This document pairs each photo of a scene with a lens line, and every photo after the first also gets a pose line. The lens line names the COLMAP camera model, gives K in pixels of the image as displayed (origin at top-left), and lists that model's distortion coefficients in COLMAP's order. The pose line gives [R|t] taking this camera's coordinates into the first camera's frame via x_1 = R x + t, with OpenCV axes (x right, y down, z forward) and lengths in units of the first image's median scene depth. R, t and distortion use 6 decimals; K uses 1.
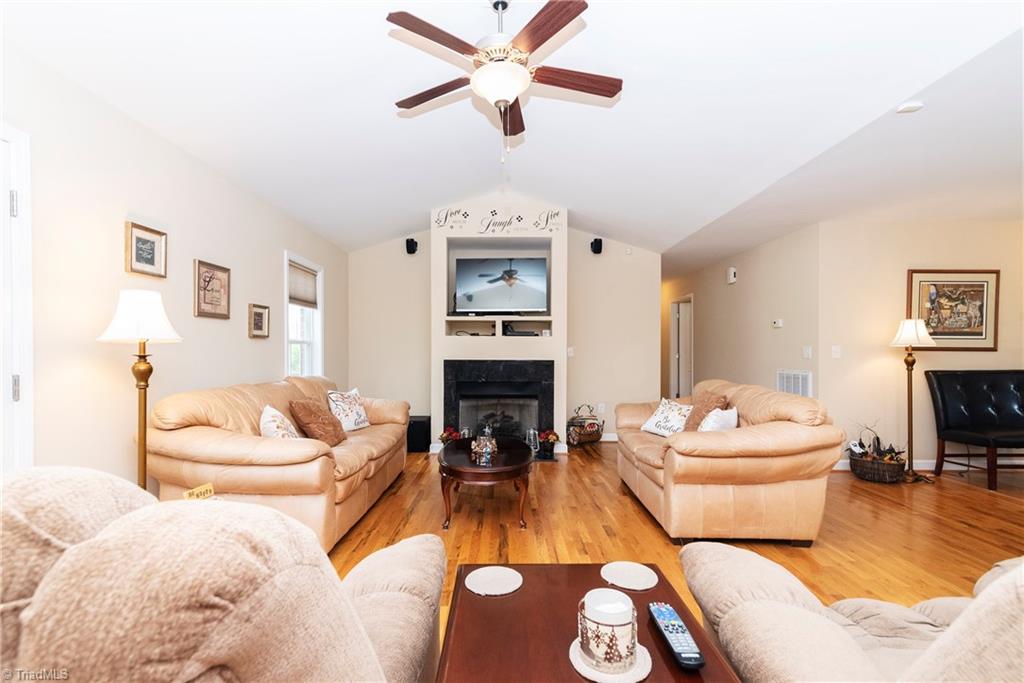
lens RADIAL K [[461.2, 0, 506.0], [0, 461.2, 356.7], [0, 0, 1]] dist [0.021260, -0.001397]
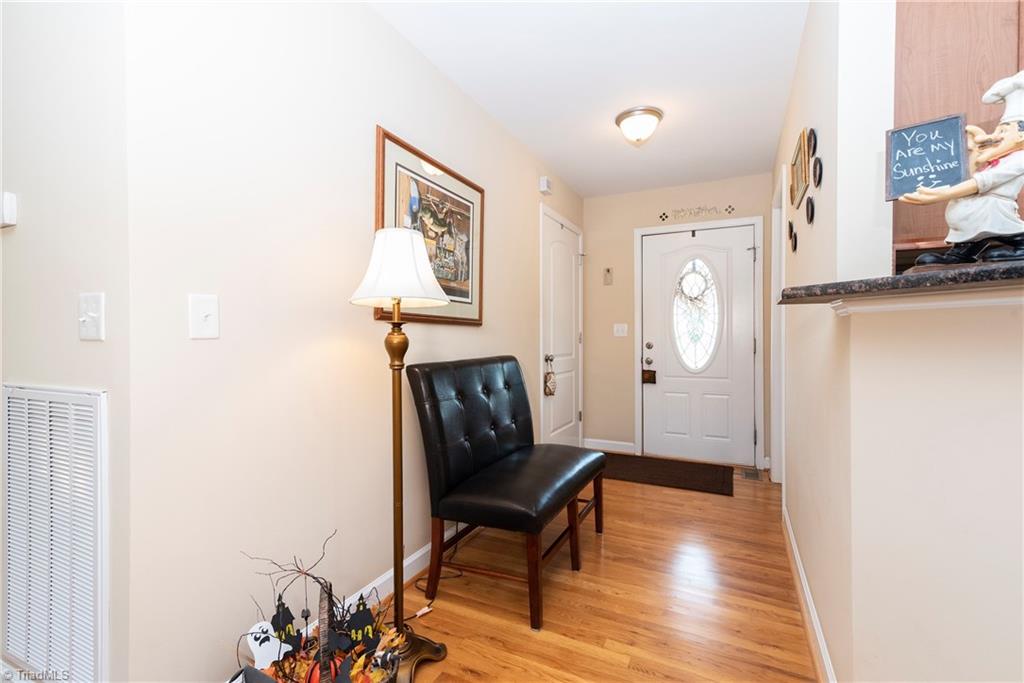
lens RADIAL K [[461.2, 0, 515.4], [0, 461.2, 339.9], [0, 0, 1]] dist [0.021260, -0.001397]
pose [[0.436906, -0.005851, 0.899488, 0.538616], [0.005354, 0.999978, 0.003904, 0.004408], [-0.899491, 0.003110, 0.436928, 0.708511]]
